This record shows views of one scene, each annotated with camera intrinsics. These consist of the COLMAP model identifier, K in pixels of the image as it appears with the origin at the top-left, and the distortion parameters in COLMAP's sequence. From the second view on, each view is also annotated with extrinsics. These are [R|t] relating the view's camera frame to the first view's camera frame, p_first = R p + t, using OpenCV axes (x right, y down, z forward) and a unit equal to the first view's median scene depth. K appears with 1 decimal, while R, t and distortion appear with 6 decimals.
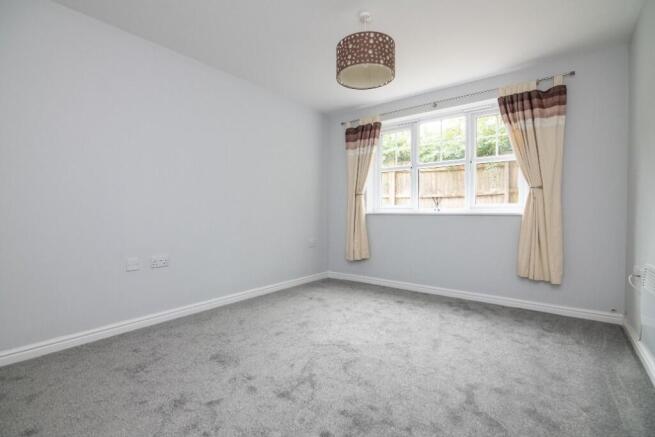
lens RADIAL K [[305.1, 0, 328.9], [0, 305.1, 214.5], [0, 0, 1]] dist [0.000003, 0.000176]
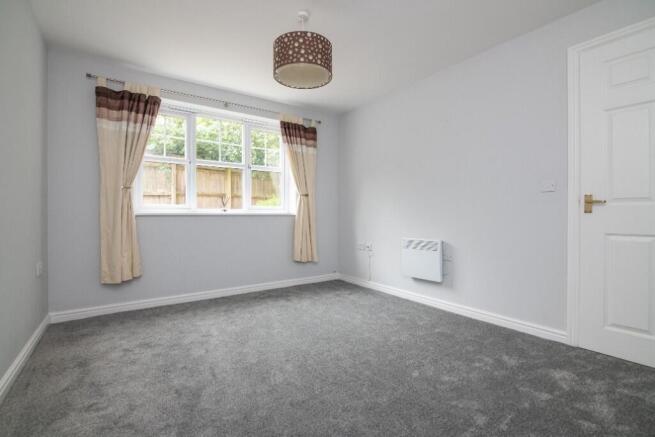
lens RADIAL K [[305.1, 0, 328.9], [0, 305.1, 214.5], [0, 0, 1]] dist [0.000003, 0.000176]
pose [[0.294963, -0.003831, 0.955501, -0.532011], [0.006726, 0.999976, 0.001933, -0.002595], [-0.955485, 0.005857, 0.294982, 0.415545]]
